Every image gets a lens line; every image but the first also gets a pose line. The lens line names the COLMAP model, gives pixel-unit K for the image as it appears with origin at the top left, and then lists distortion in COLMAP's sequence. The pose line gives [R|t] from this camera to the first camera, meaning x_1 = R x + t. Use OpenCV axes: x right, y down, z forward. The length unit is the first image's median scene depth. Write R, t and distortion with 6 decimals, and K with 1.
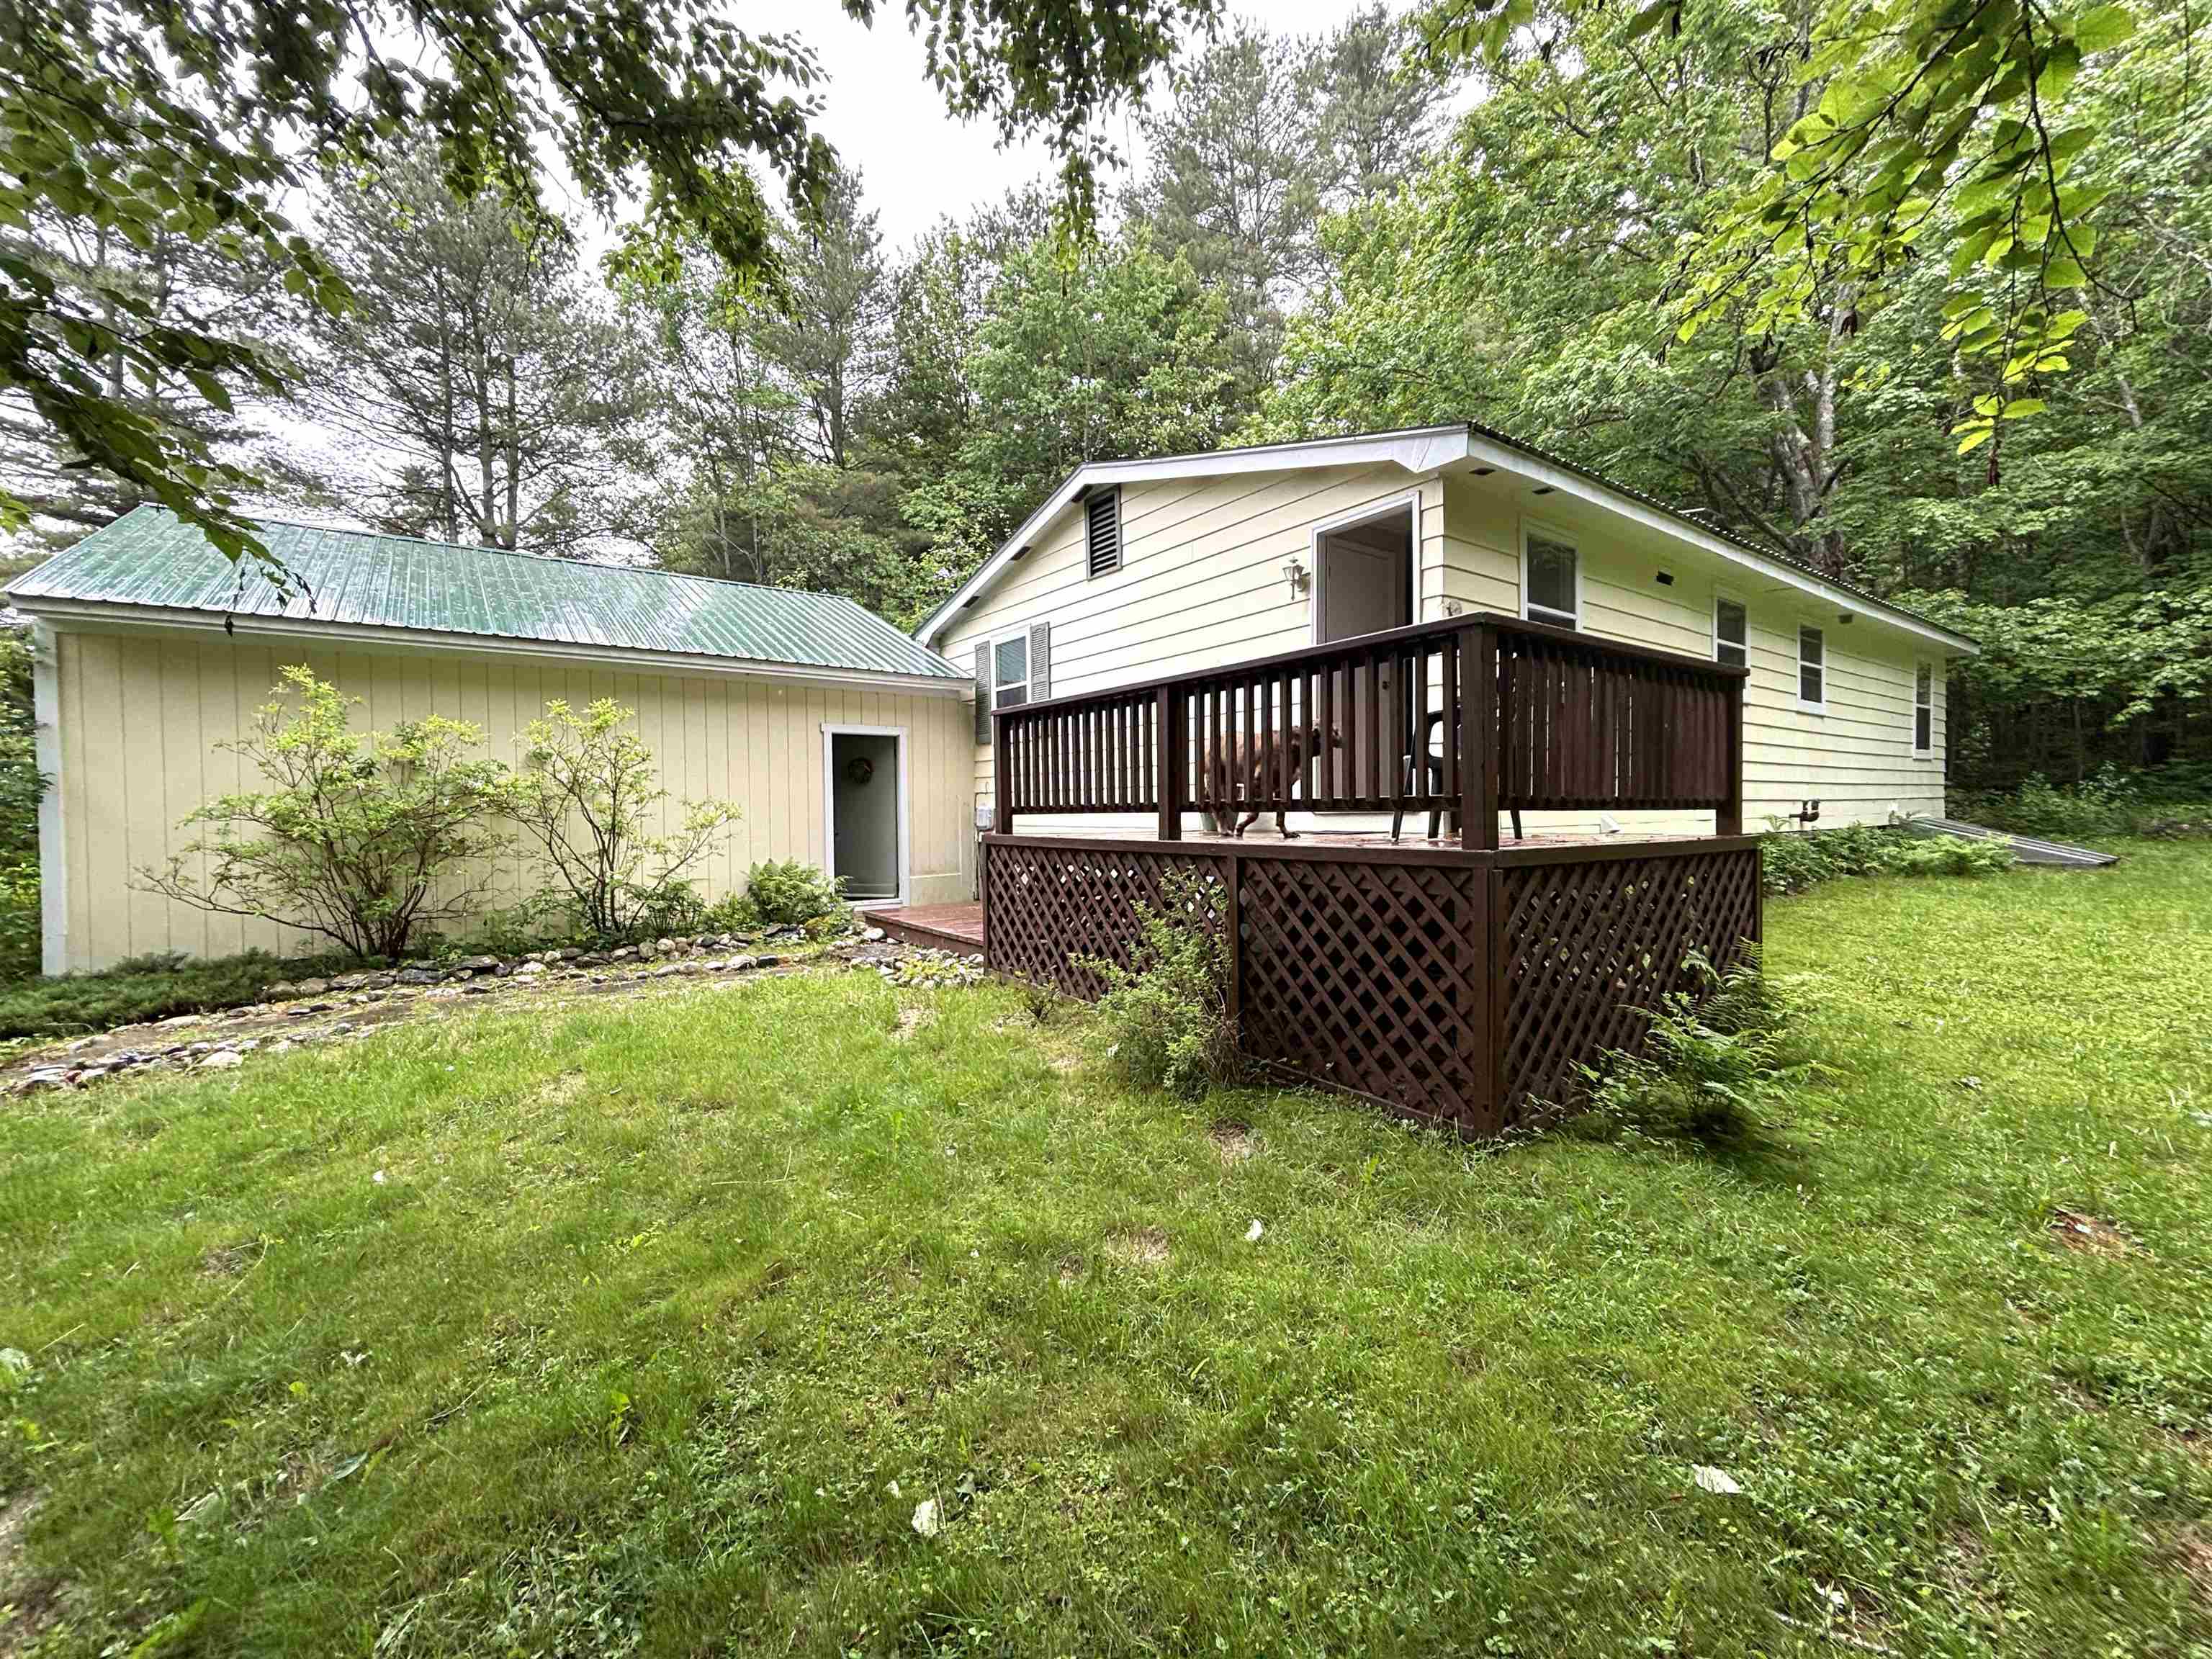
lens RADIAL K [[903.7, 0, 1106.0], [0, 903.7, 829.5], [0, 0, 1]] dist [-0.000606, -0.000222]
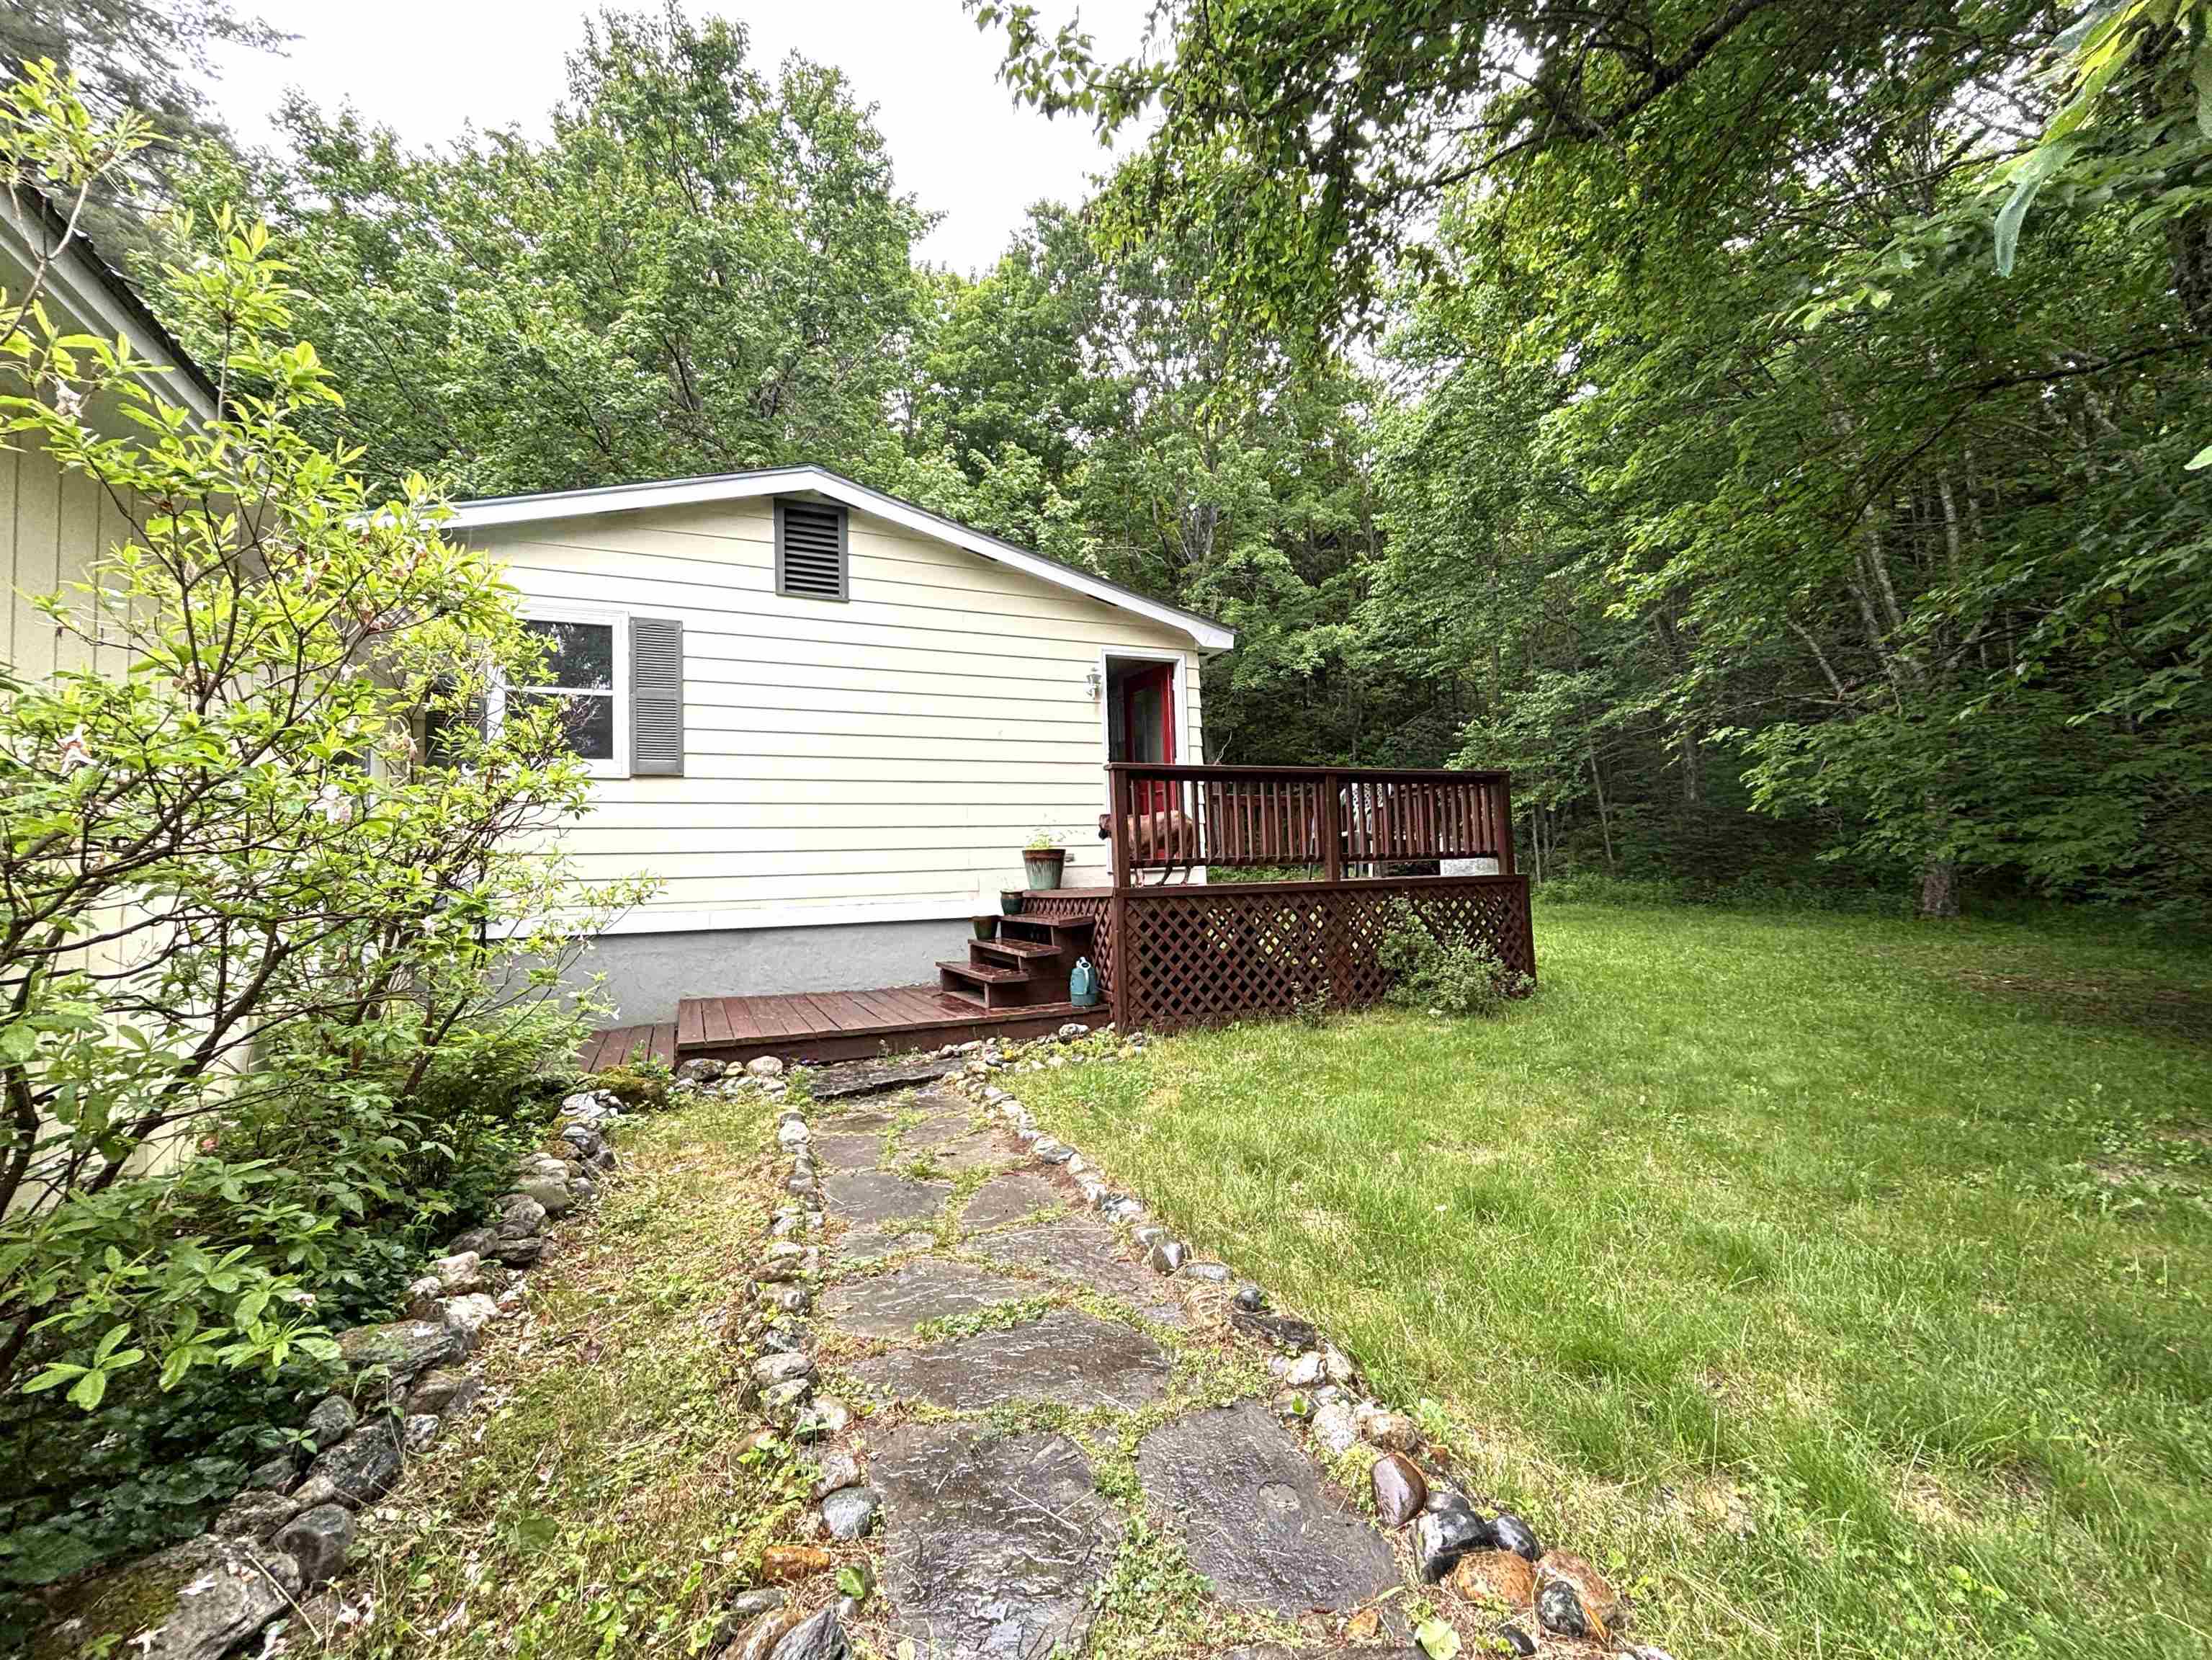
lens RADIAL K [[903.8, 0, 1106.0], [0, 903.8, 830.0], [0, 0, 1]] dist [-0.000606, -0.000222]
pose [[0.197094, 0.052682, 0.978968, -0.797137], [0.046861, 0.996908, -0.063082, 0.001894], [-0.979264, 0.058309, 0.194016, 0.600355]]
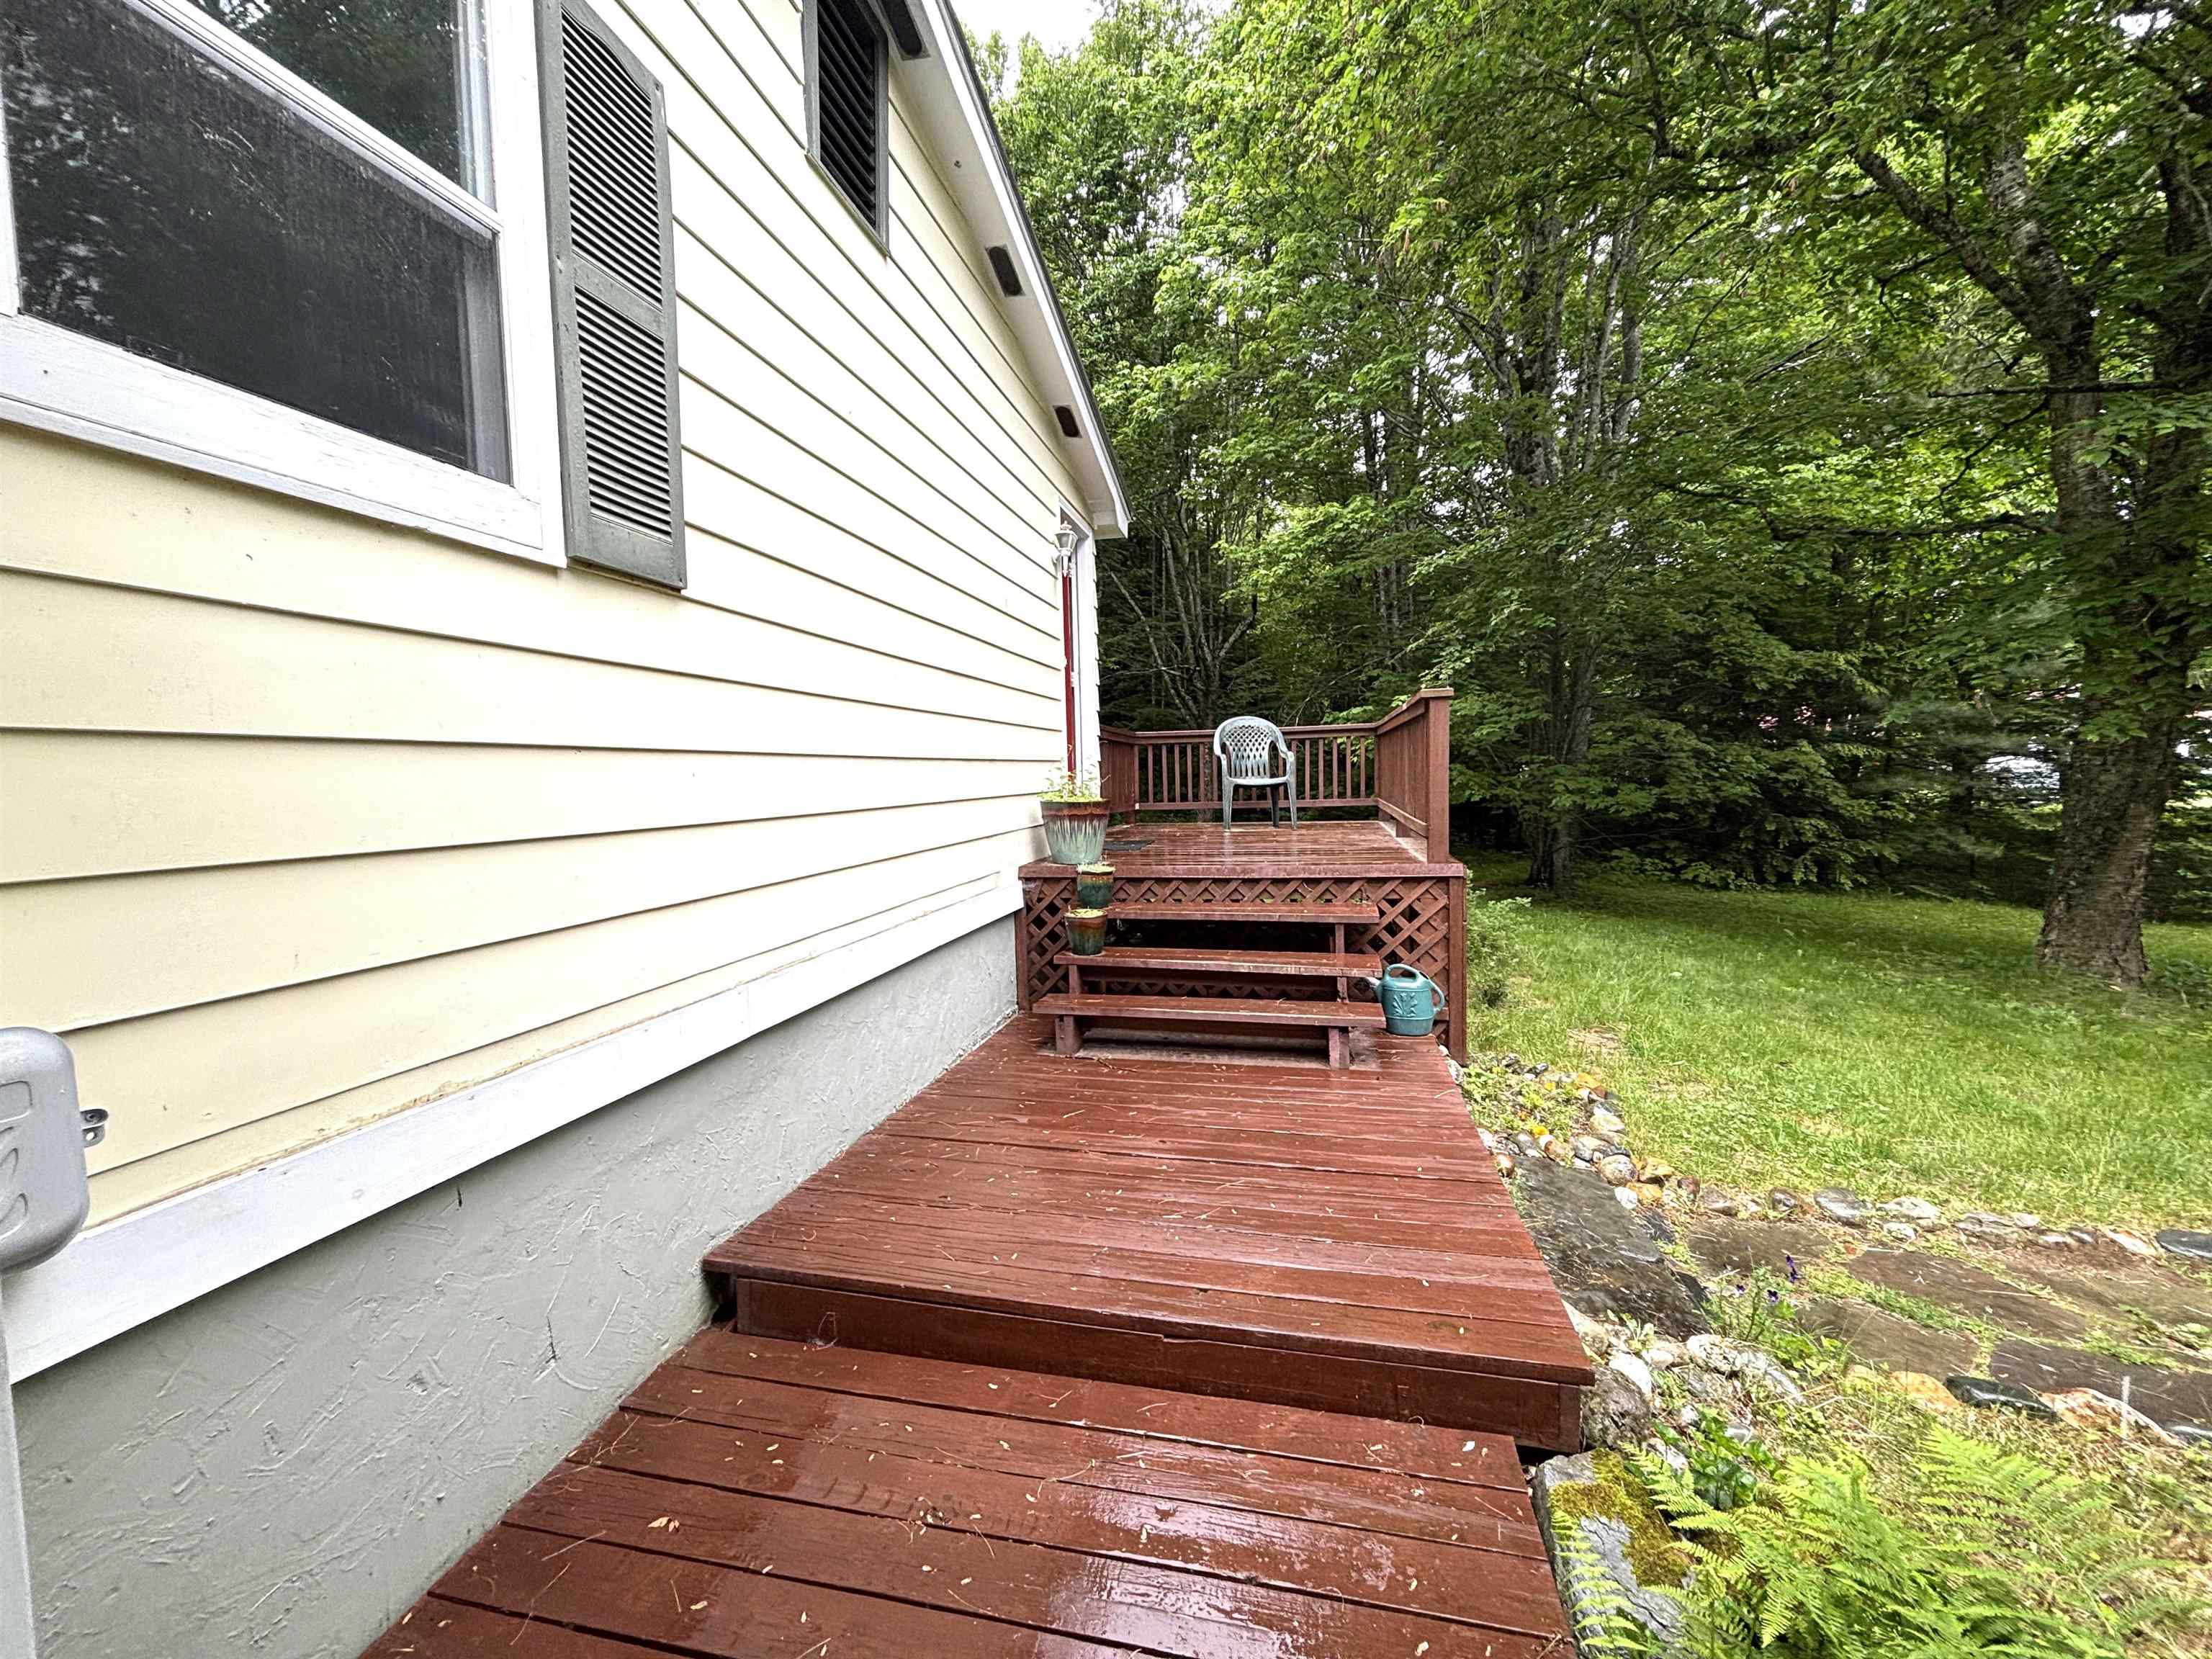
lens RADIAL K [[903.7, 0, 1106.0], [0, 903.7, 829.5], [0, 0, 1]] dist [-0.000606, -0.000222]
pose [[-0.652133, -0.022086, 0.757782, -0.357833], [0.040435, 0.997139, 0.063860, -0.058956], [-0.757025, 0.072286, -0.649375, 1.218920]]
